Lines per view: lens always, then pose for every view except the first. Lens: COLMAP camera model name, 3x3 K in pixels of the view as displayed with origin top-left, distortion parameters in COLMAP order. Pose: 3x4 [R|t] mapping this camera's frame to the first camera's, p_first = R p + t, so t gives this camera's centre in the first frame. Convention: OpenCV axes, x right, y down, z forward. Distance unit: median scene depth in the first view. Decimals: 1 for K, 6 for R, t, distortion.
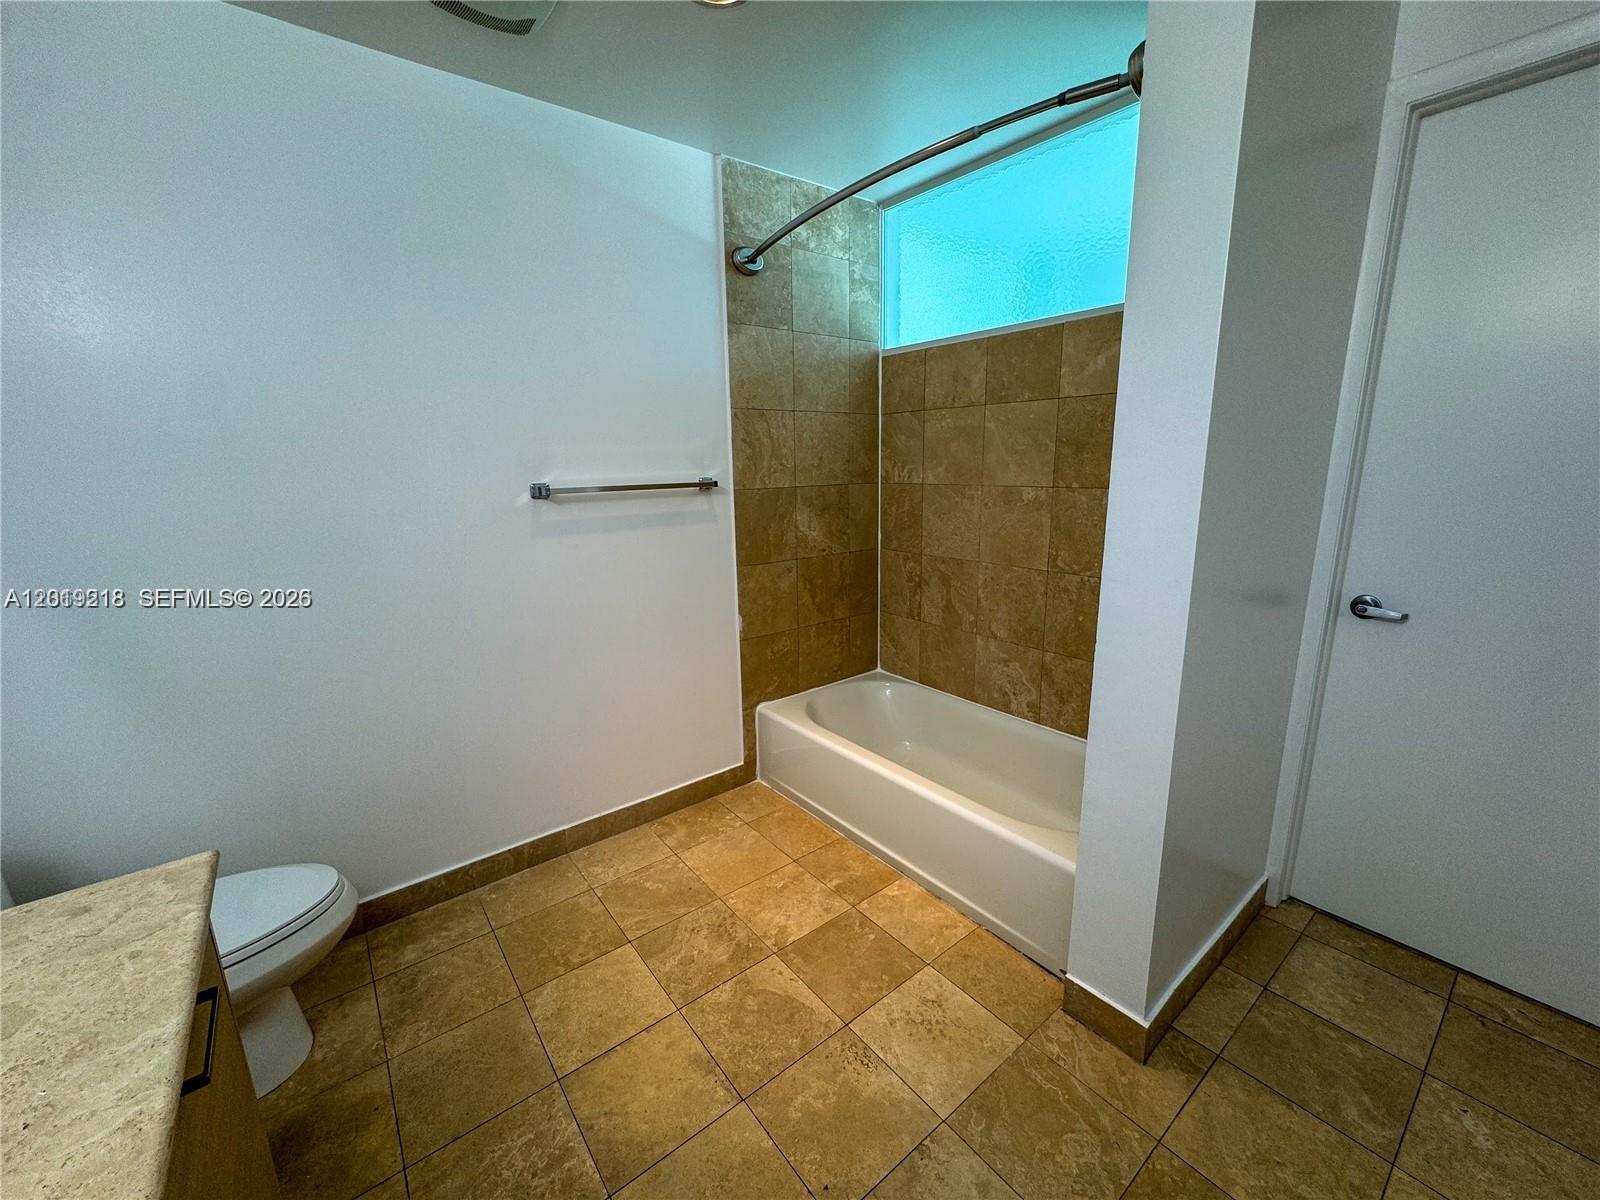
lens RADIAL K [[641.2, 0, 800.0], [0, 641.2, 600.0], [0, 0, 1]] dist [-0.003923, 0.000185]
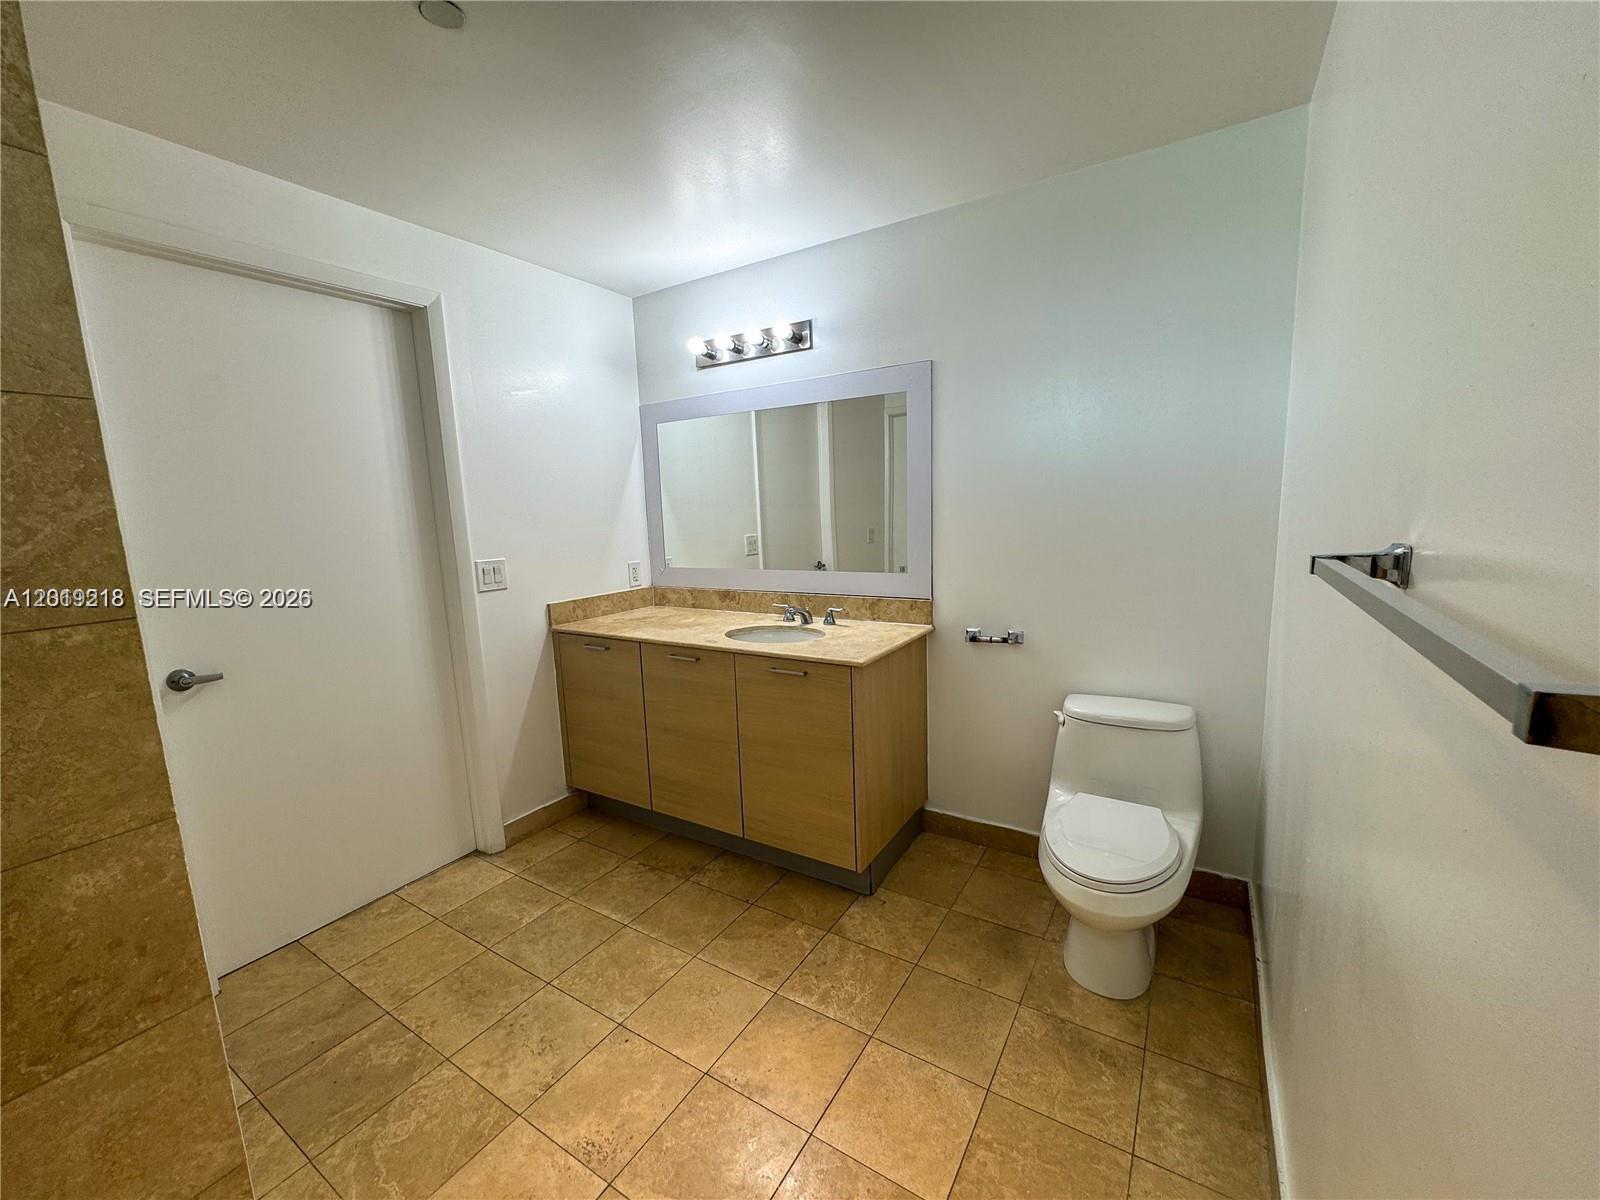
lens RADIAL K [[641.2, 0, 800.0], [0, 641.2, 600.0], [0, 0, 1]] dist [-0.003923, 0.000185]
pose [[-0.939316, 0.106068, -0.326245, 0.029007], [-0.016421, 0.936010, 0.351590, -0.333342], [0.342661, 0.335611, -0.877467, 1.482835]]
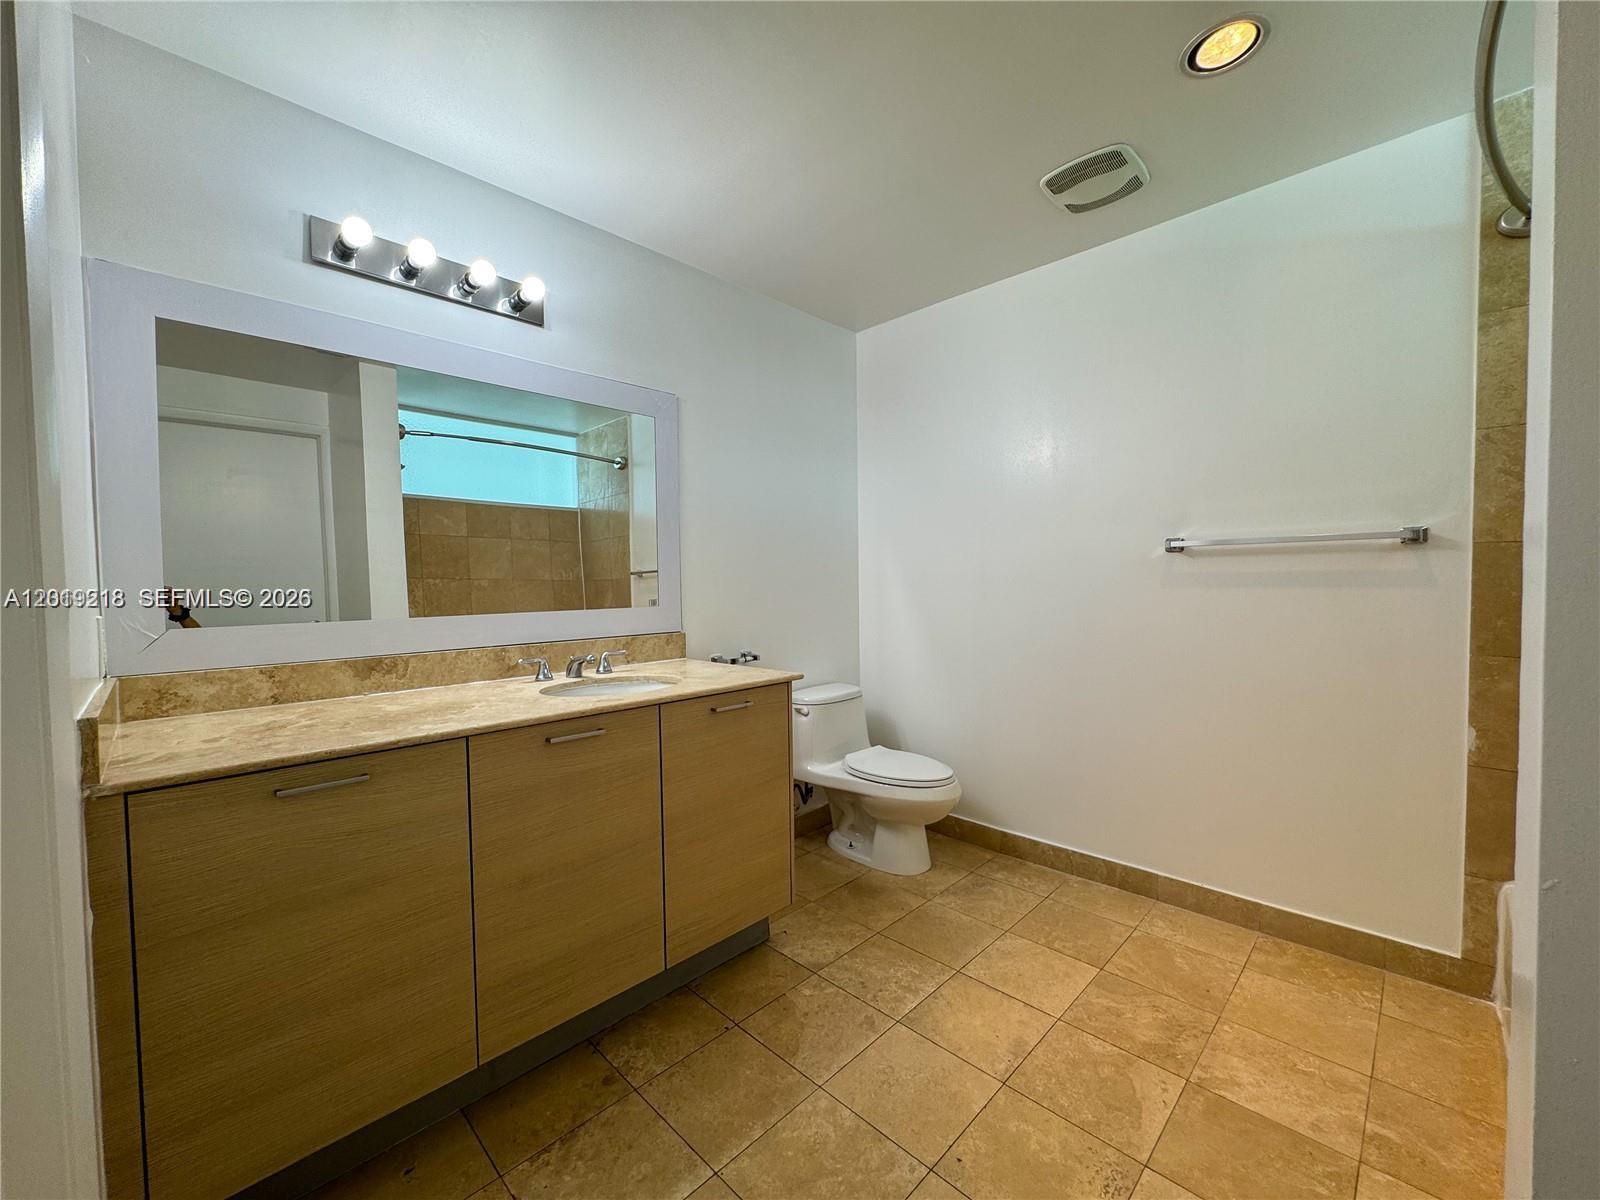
lens RADIAL K [[641.2, 0, 800.0], [0, 641.2, 600.0], [0, 0, 1]] dist [-0.003923, 0.000185]
pose [[0.126243, 0.050740, -0.990701, 0.741130], [-0.202692, 0.978941, 0.024309, 0.031099], [0.971071, 0.197738, 0.133869, 0.309797]]
